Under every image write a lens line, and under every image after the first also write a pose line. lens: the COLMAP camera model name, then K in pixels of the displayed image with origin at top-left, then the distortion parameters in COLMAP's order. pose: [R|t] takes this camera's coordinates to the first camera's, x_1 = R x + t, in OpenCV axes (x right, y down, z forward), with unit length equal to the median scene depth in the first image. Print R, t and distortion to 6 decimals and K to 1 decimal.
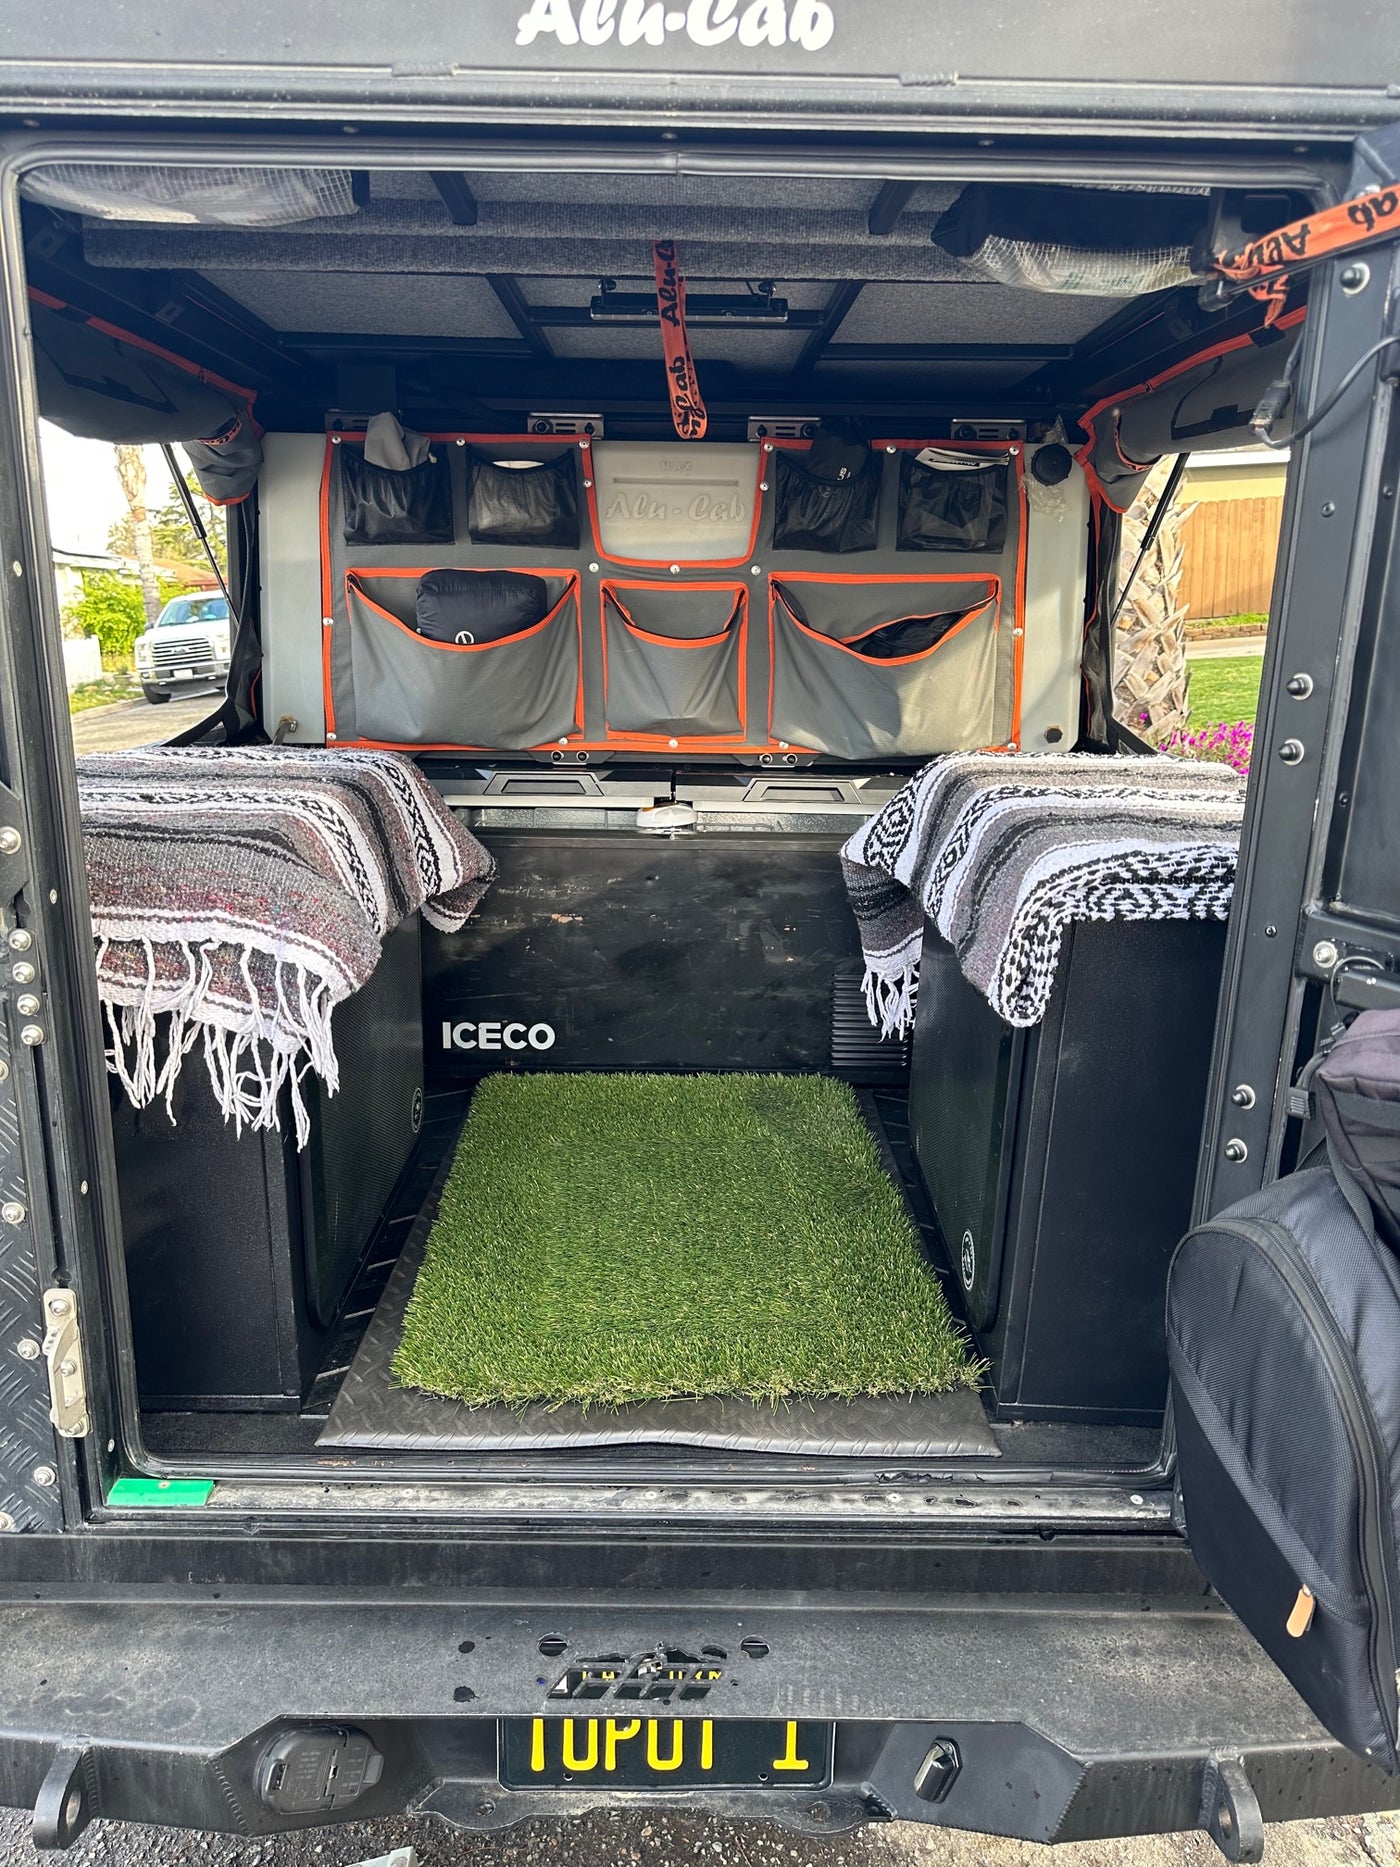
lens RADIAL K [[1340.8, 0, 682.1], [0, 1340.8, 934.5], [0, 0, 1]] dist [0.011971, -0.011487]
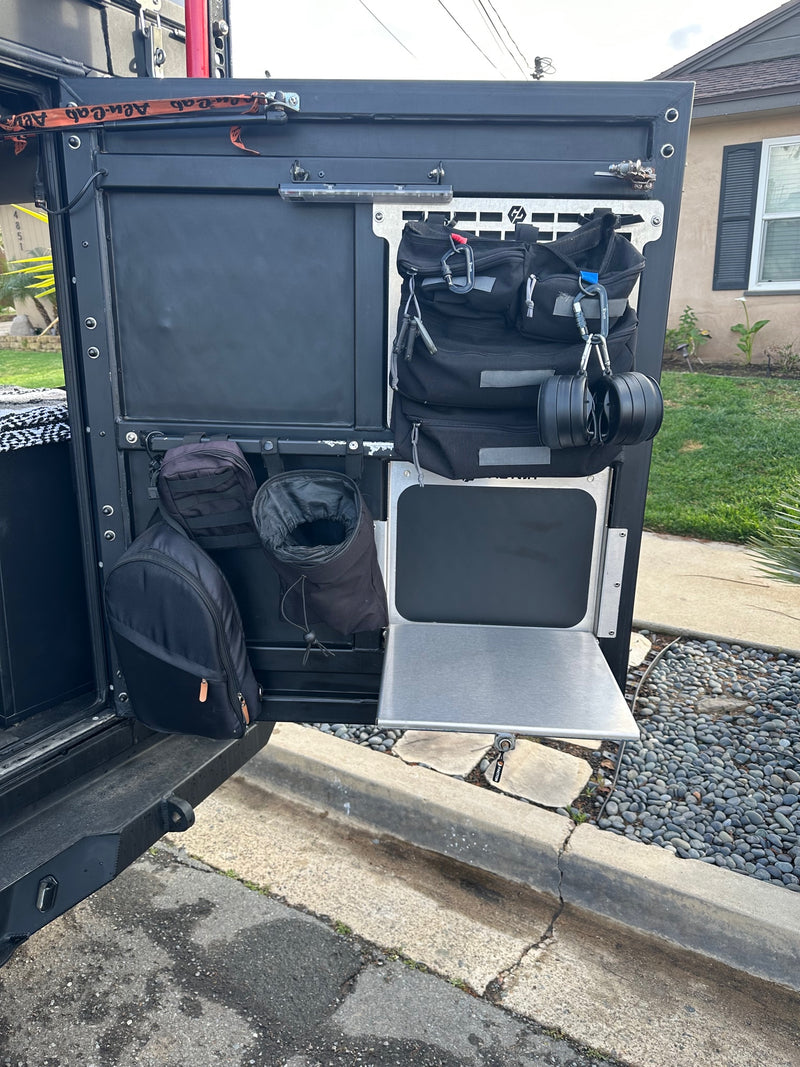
lens RADIAL K [[766.2, 0, 398.8], [0, 766.2, 533.0], [0, 0, 1]] dist [0.011971, -0.011487]
pose [[0.521093, -0.249414, 0.816244, -0.399327], [0.214739, 0.963898, 0.157441, 0.062138], [-0.826044, 0.093239, 0.555840, -0.115097]]
